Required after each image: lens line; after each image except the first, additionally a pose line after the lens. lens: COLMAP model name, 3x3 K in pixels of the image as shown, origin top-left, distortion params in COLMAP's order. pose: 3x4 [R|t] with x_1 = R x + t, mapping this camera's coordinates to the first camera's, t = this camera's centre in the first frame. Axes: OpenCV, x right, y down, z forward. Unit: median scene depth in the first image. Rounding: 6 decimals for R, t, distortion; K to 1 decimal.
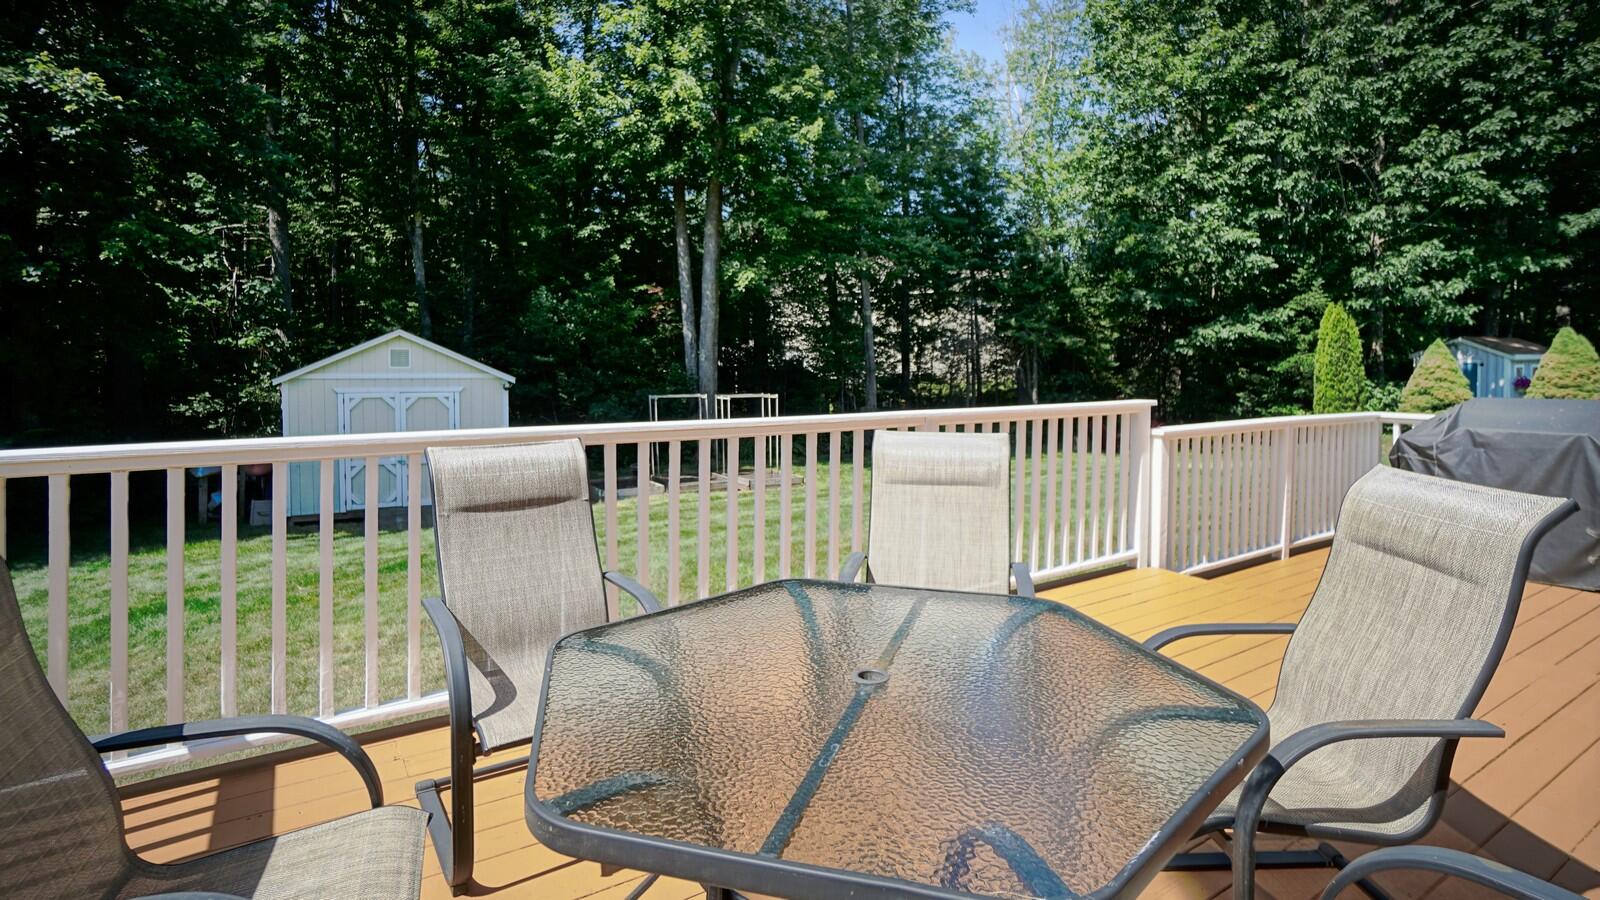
lens RADIAL K [[797.3, 0, 787.6], [0, 797.3, 378.1], [0, 0, 1]] dist [-0.043535, 0.022876]
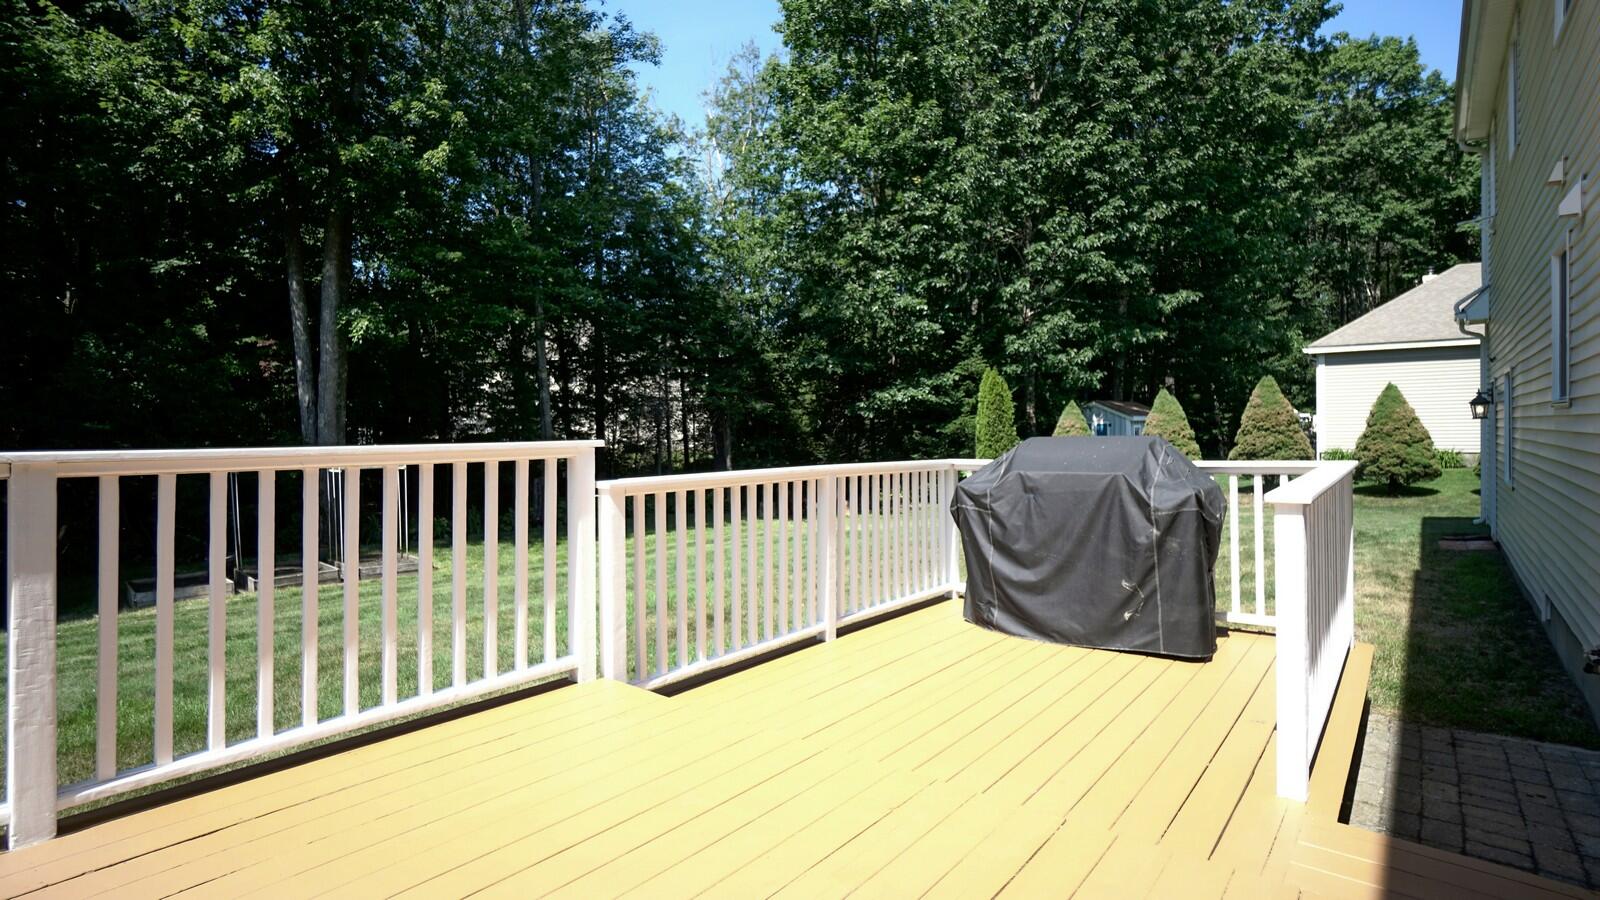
lens RADIAL K [[797.3, 0, 775.2], [0, 797.3, 440.0], [0, 0, 1]] dist [-0.043535, 0.022876]
pose [[0.952520, -0.013983, 0.304153, 0.089606], [0.018214, 0.999773, -0.011076, 0.008841], [-0.303929, 0.016090, 0.952559, 0.064020]]
